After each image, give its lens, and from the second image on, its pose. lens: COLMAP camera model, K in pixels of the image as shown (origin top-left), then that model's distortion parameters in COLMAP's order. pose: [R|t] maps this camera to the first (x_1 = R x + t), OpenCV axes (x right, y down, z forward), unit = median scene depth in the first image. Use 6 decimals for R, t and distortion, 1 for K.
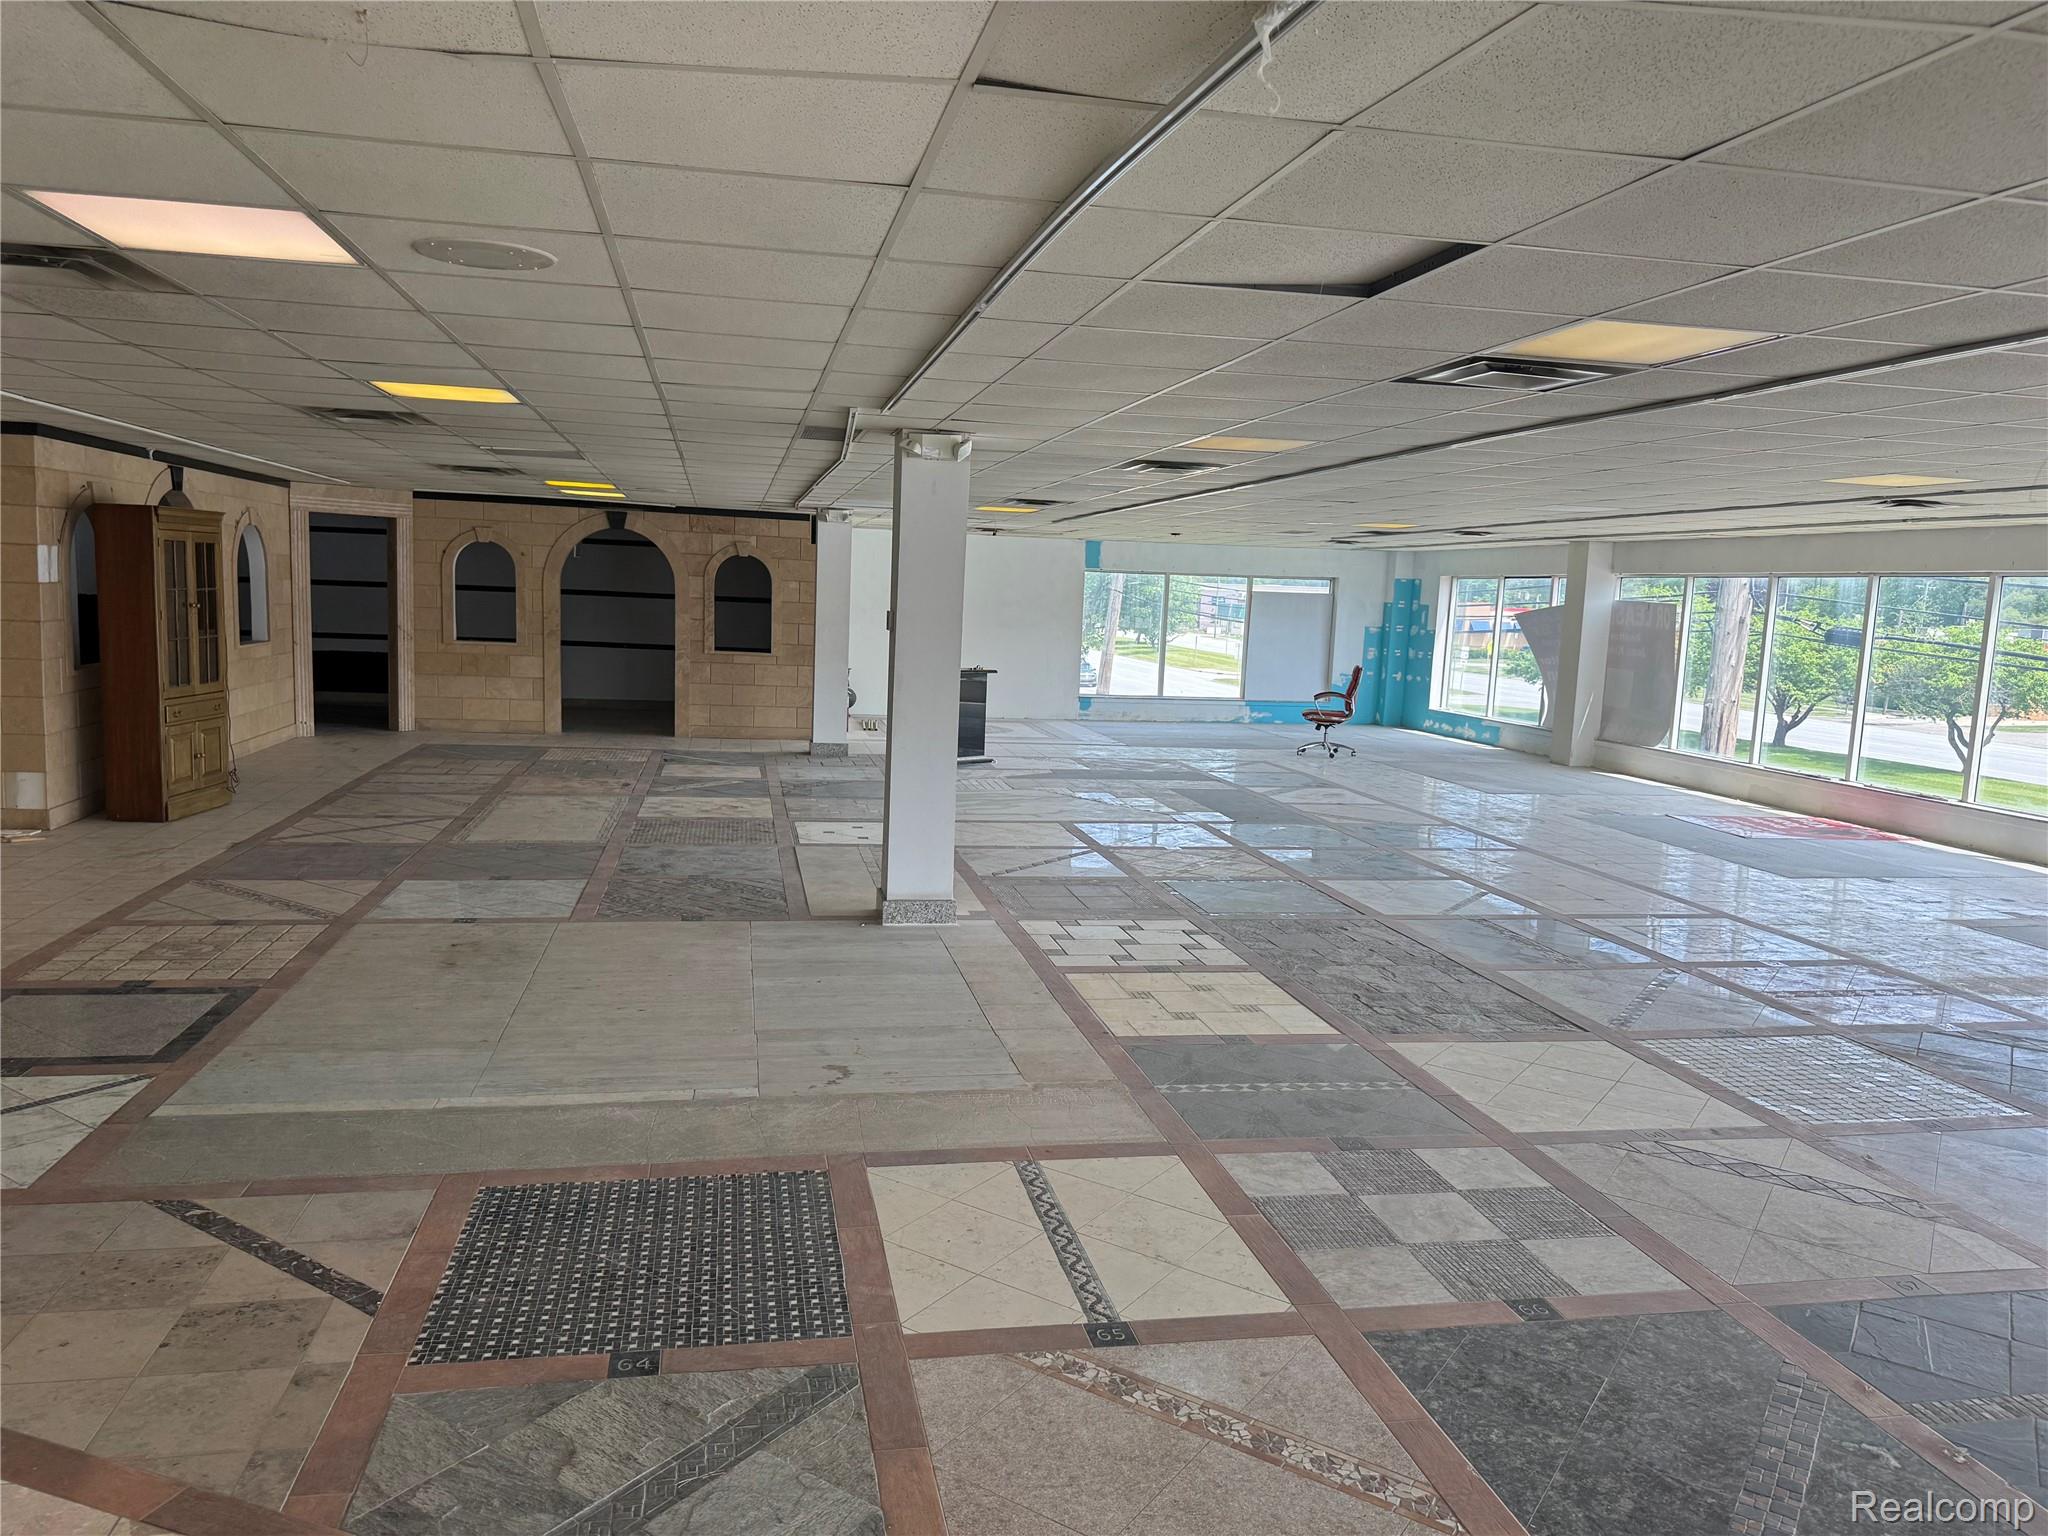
lens RADIAL K [[1408.2, 0, 1024.0], [0, 1408.2, 768.0], [0, 0, 1]] dist [0.107308, -0.156059]
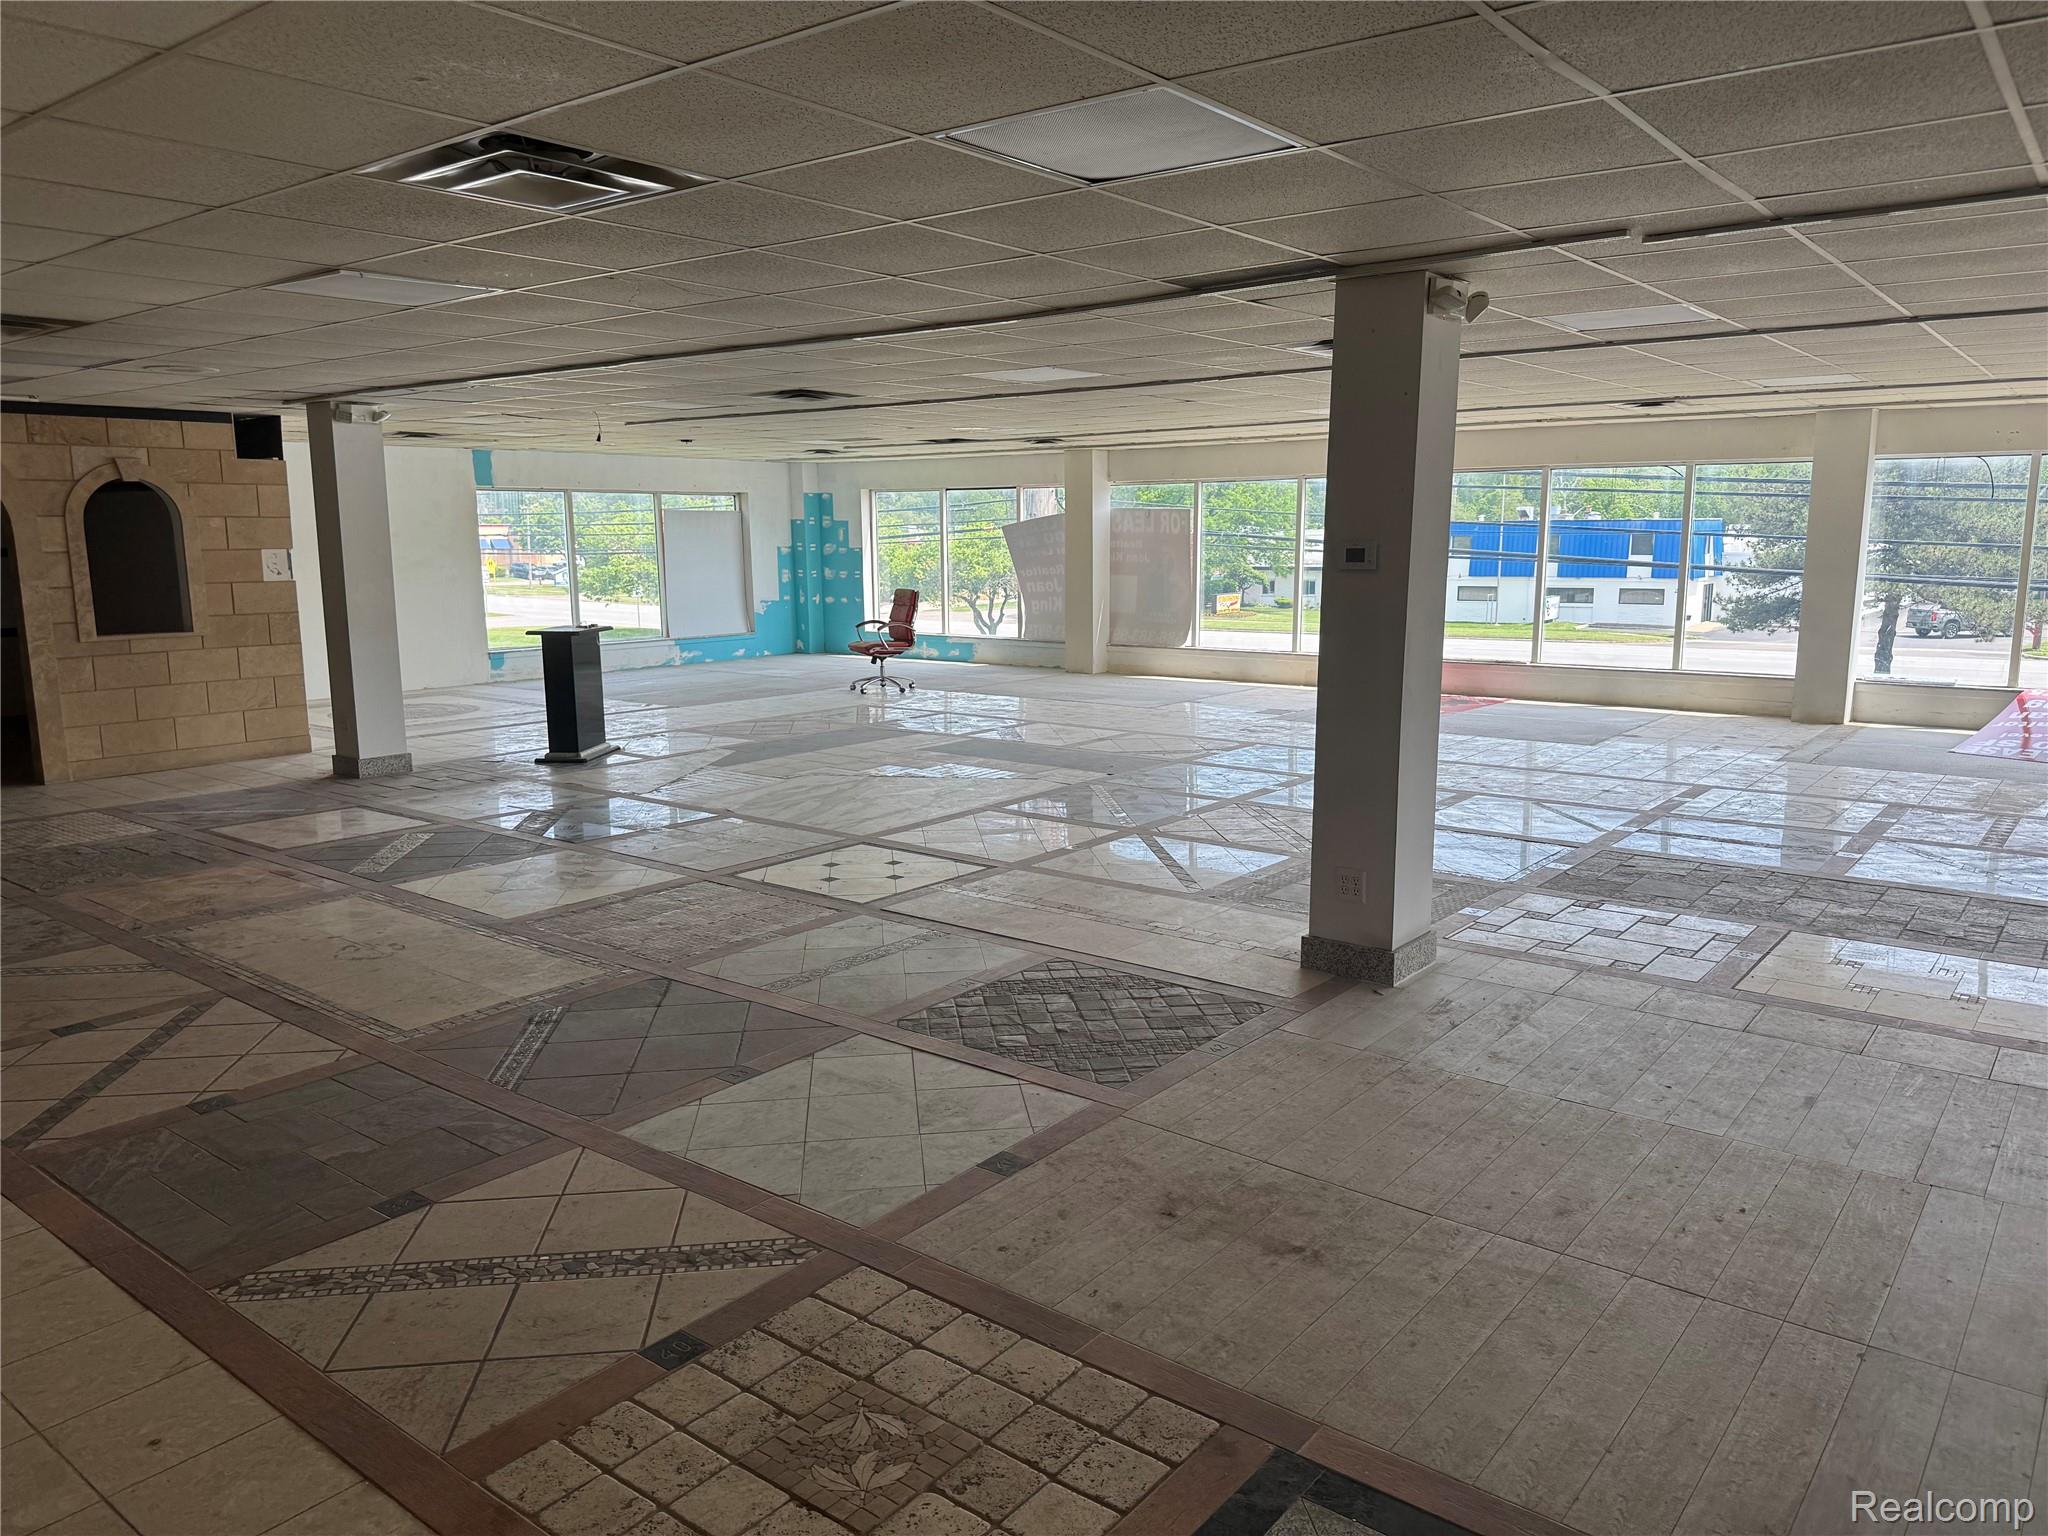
lens RADIAL K [[1408.2, 0, 1024.0], [0, 1408.2, 768.0], [0, 0, 1]] dist [0.107308, -0.156059]
pose [[0.761103, -0.151706, 0.630640, -0.324740], [0.114777, 0.988421, 0.099252, -0.043216], [-0.638395, -0.003158, 0.769702, 0.271023]]
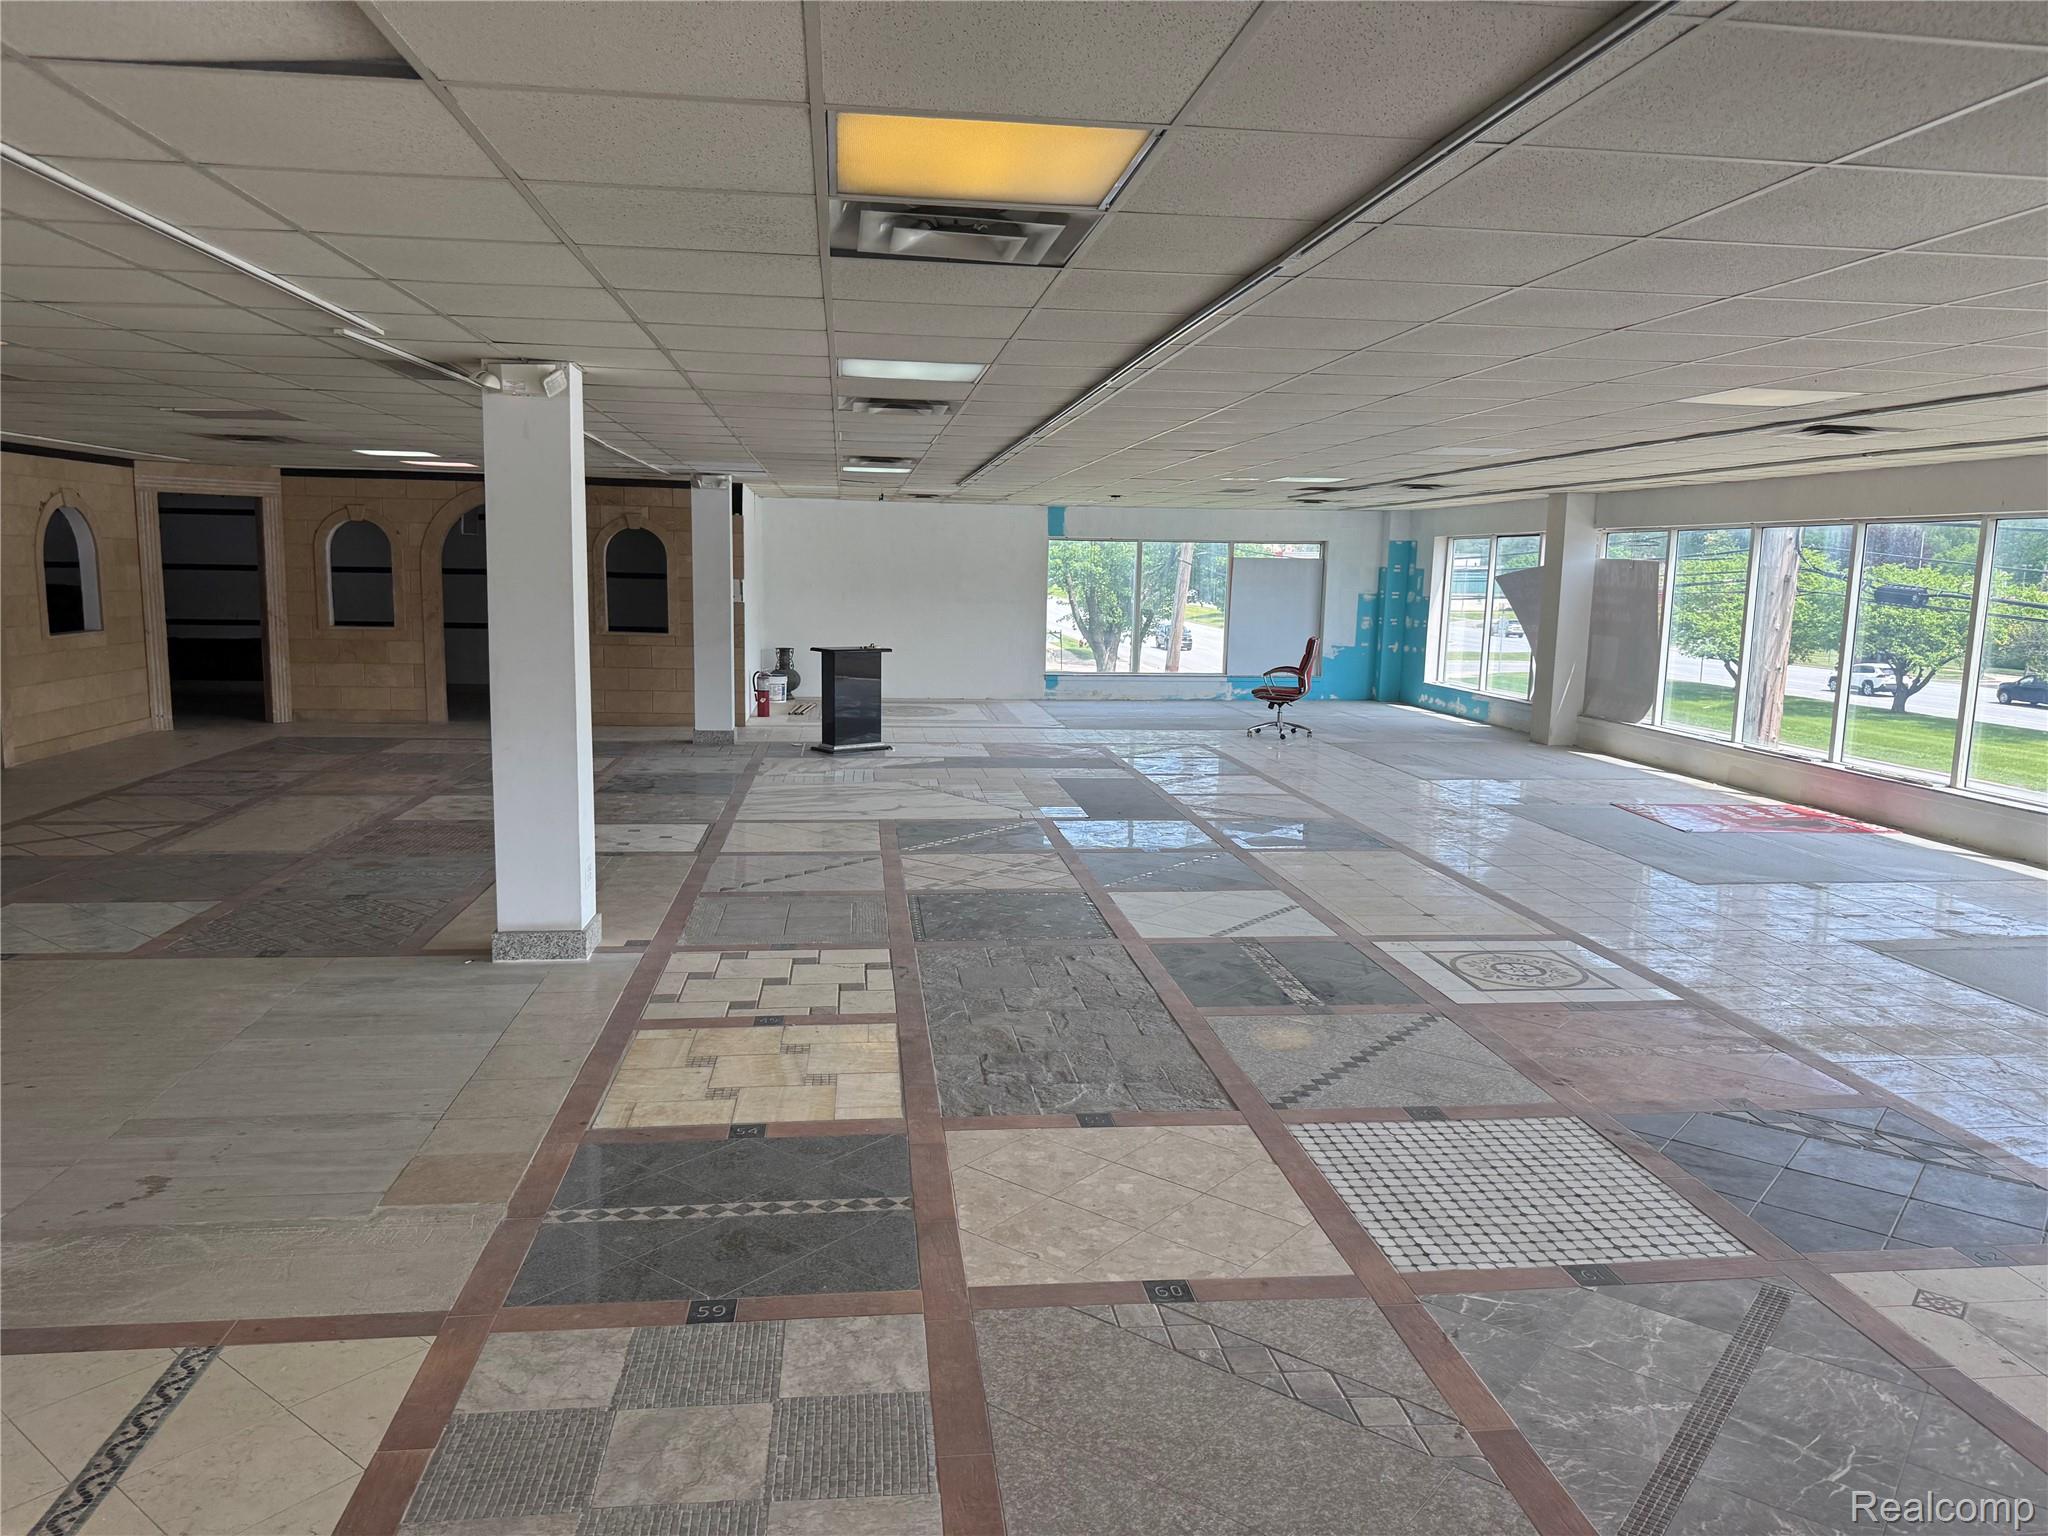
lens RADIAL K [[1411.7, 0, 1037.7], [0, 1411.7, 774.0], [0, 0, 1]] dist [0.084483, -0.117017]
pose [[0.997539, -0.009850, -0.069417, 0.132320], [0.011345, 0.999711, 0.021181, -0.006322], [0.069189, -0.021916, 0.997363, 0.088243]]
